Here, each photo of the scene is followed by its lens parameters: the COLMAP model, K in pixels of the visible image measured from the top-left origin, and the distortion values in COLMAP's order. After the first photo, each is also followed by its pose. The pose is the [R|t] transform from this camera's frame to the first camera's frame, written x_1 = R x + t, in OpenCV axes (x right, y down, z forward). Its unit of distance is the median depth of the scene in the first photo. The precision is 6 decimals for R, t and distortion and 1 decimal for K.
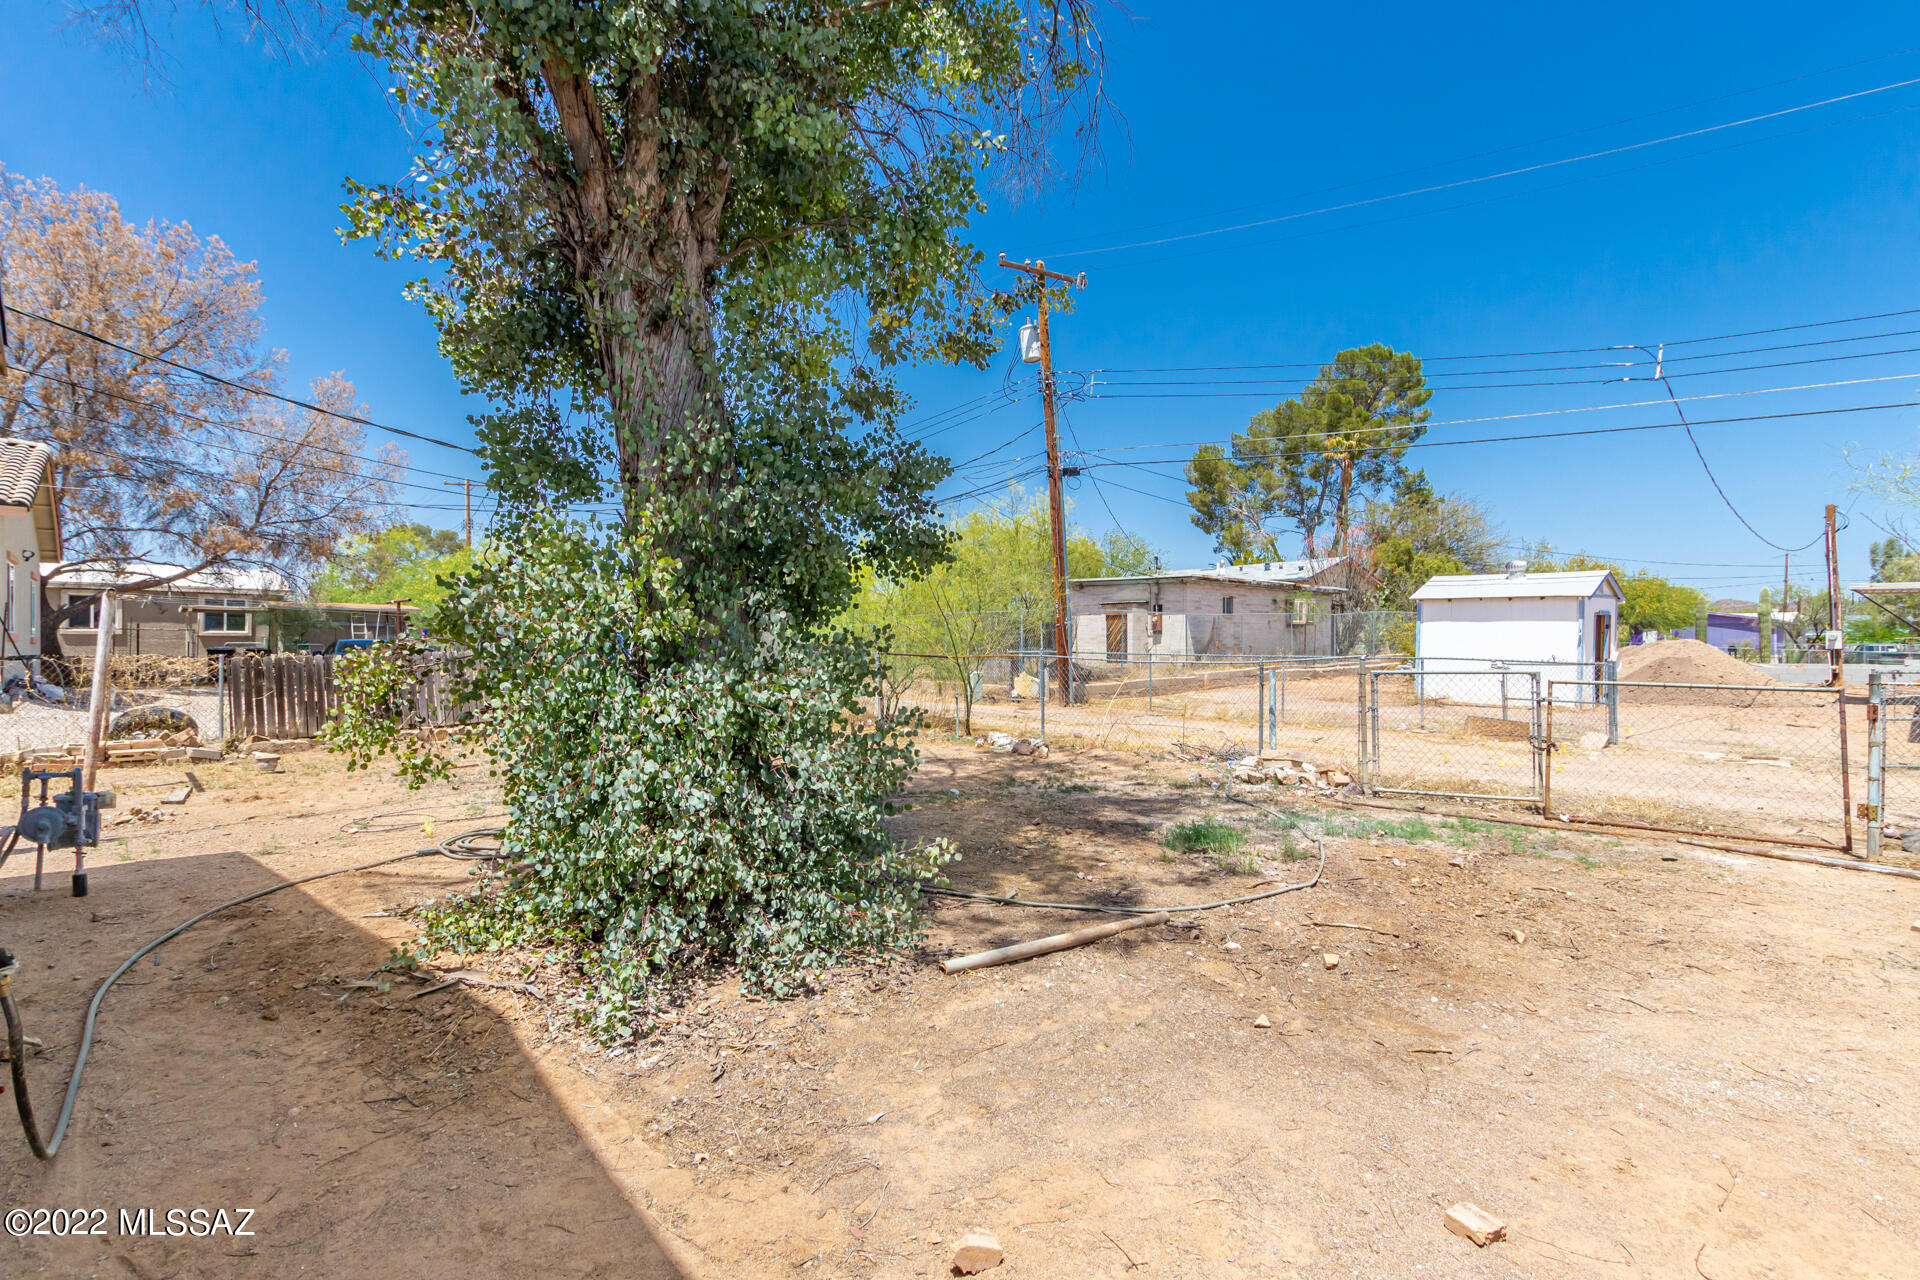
lens RADIAL K [[906.6, 0, 958.1], [0, 906.6, 644.7], [0, 0, 1]] dist [0.003254, -0.000715]
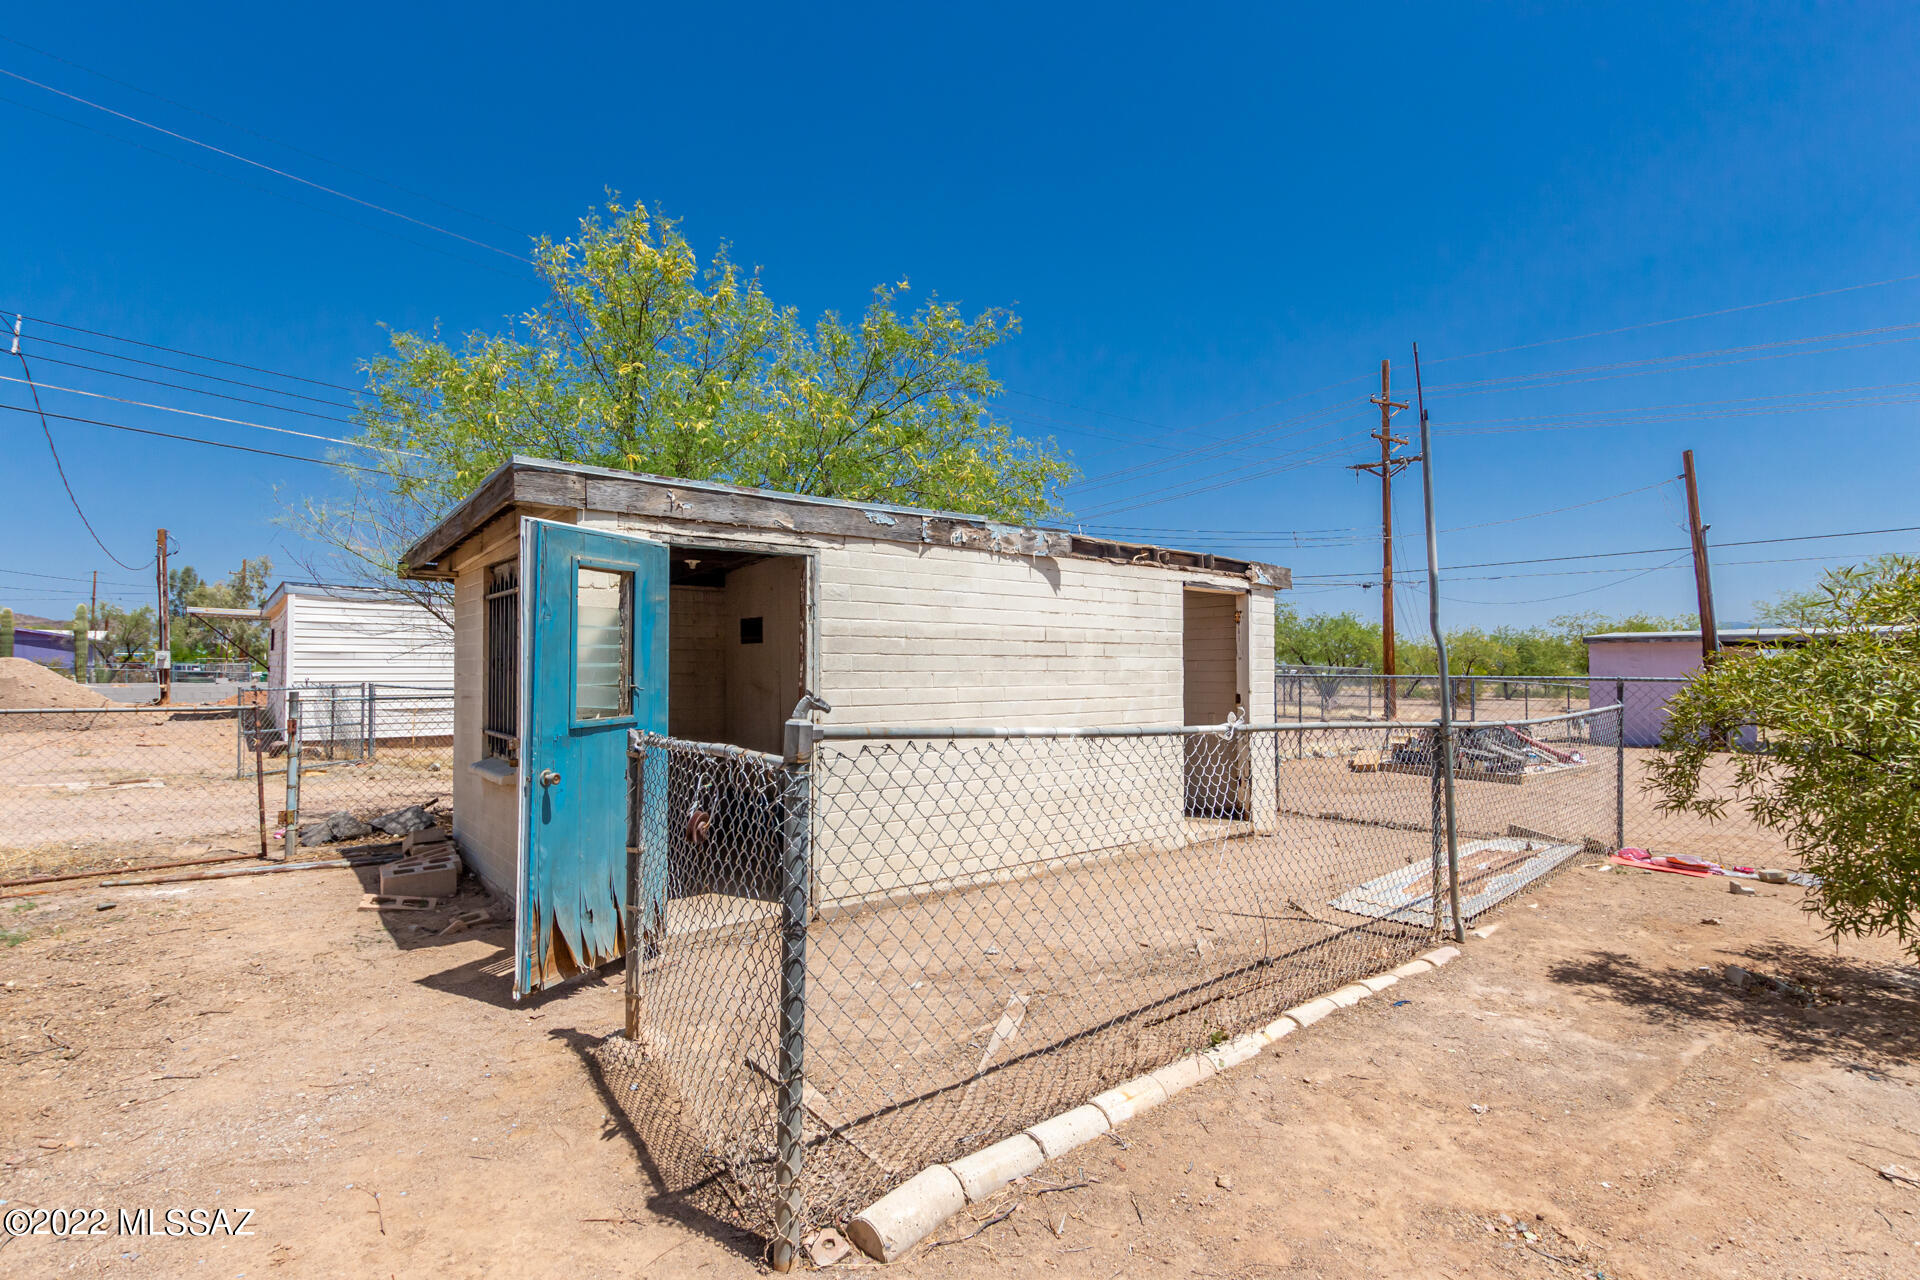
lens RADIAL K [[906.6, 0, 964.2], [0, 906.6, 649.6], [0, 0, 1]] dist [0.003254, -0.000715]
pose [[0.063899, 0.022779, 0.997696, -0.044574], [-0.007267, 0.999724, -0.022360, -0.000050], [-0.997930, -0.005822, 0.064047, 0.105617]]
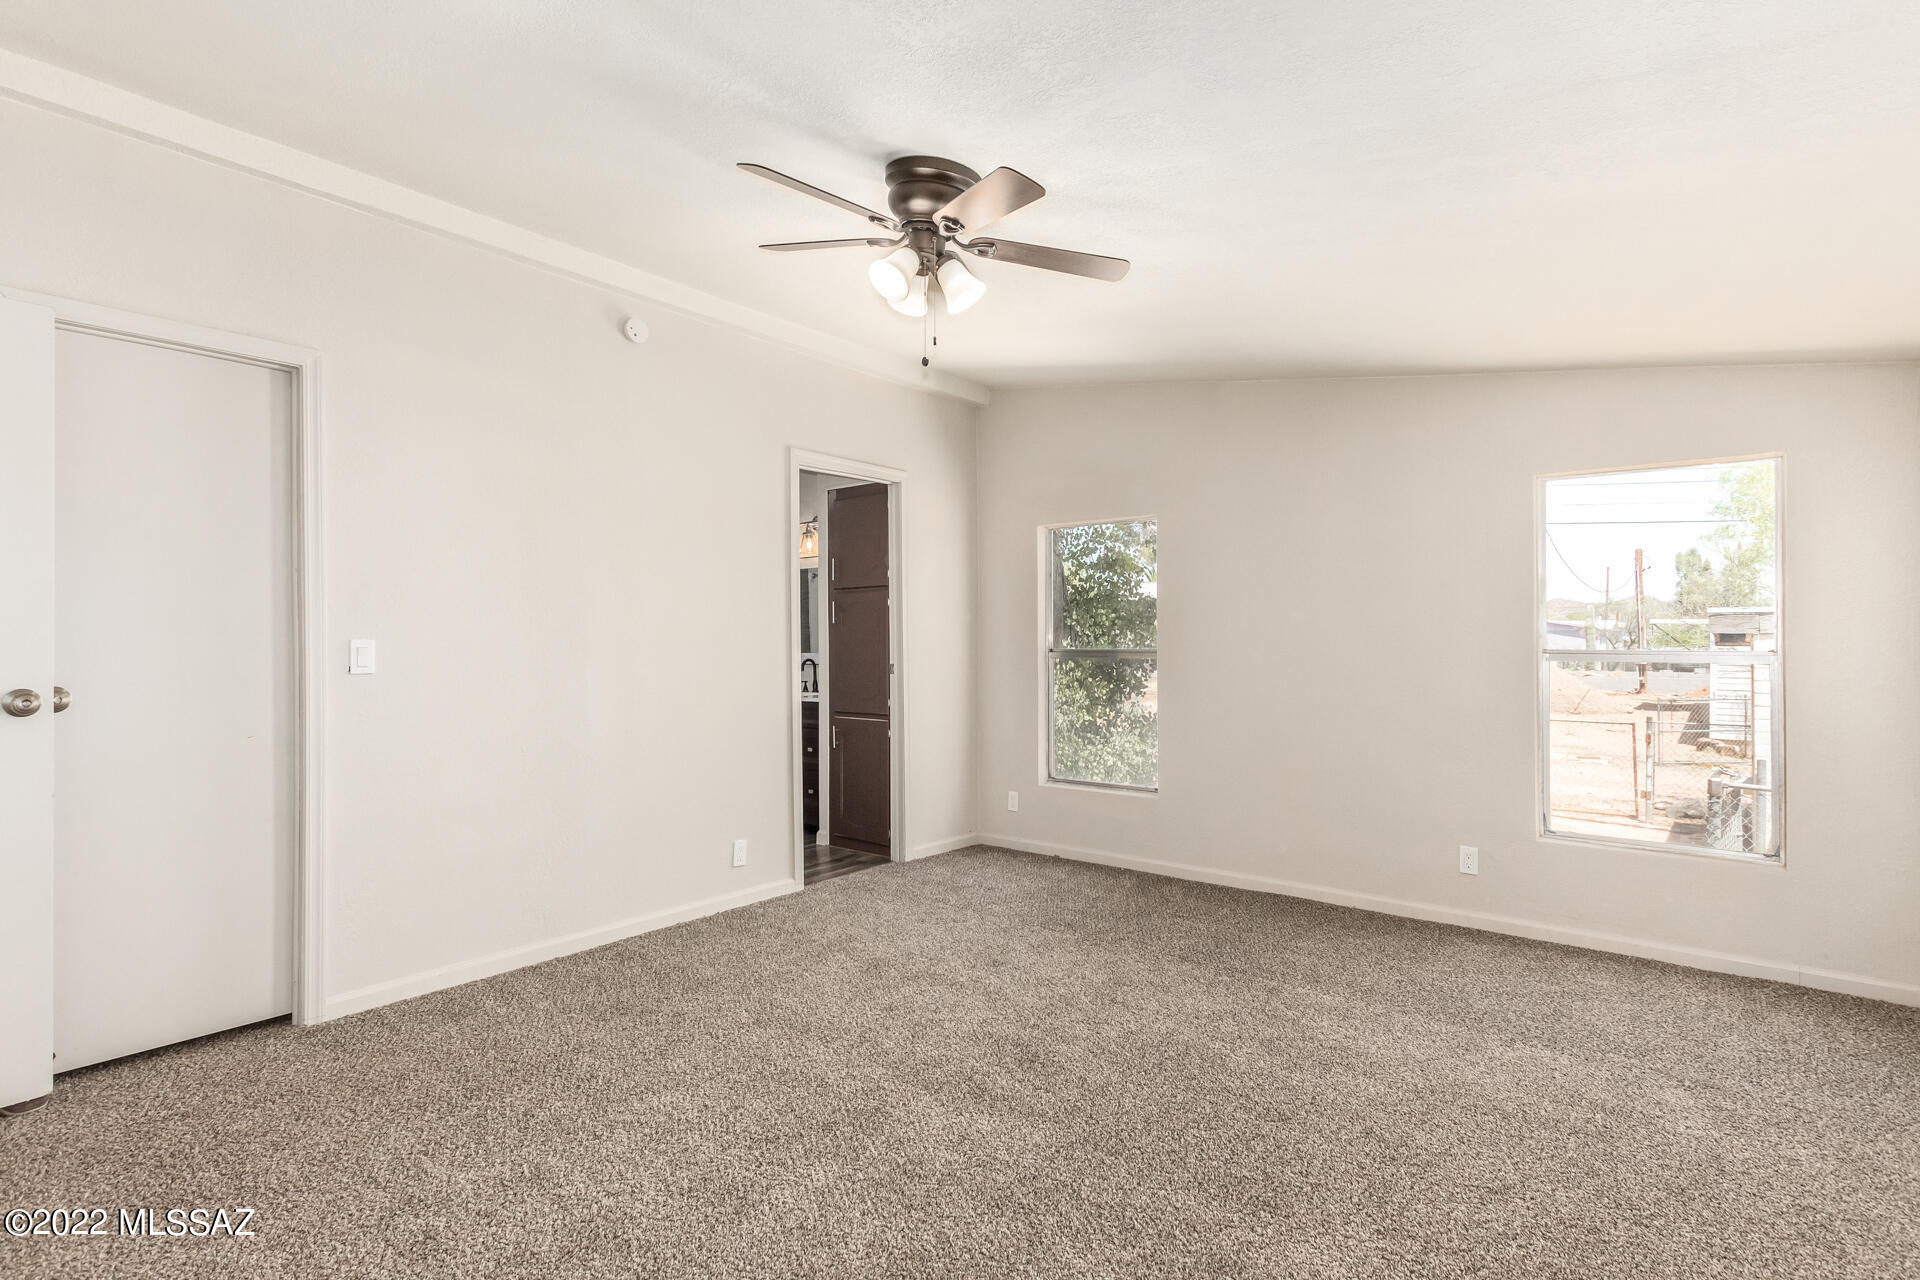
lens RADIAL K [[906.6, 0, 965.7], [0, 906.6, 641.4], [0, 0, 1]] dist [0.003254, -0.000715]
pose [[0.992347, 0.001566, 0.123472, -0.489321], [-0.001518, 0.999999, -0.000481, -0.103542], [-0.123473, 0.000290, 0.992348, -0.544859]]
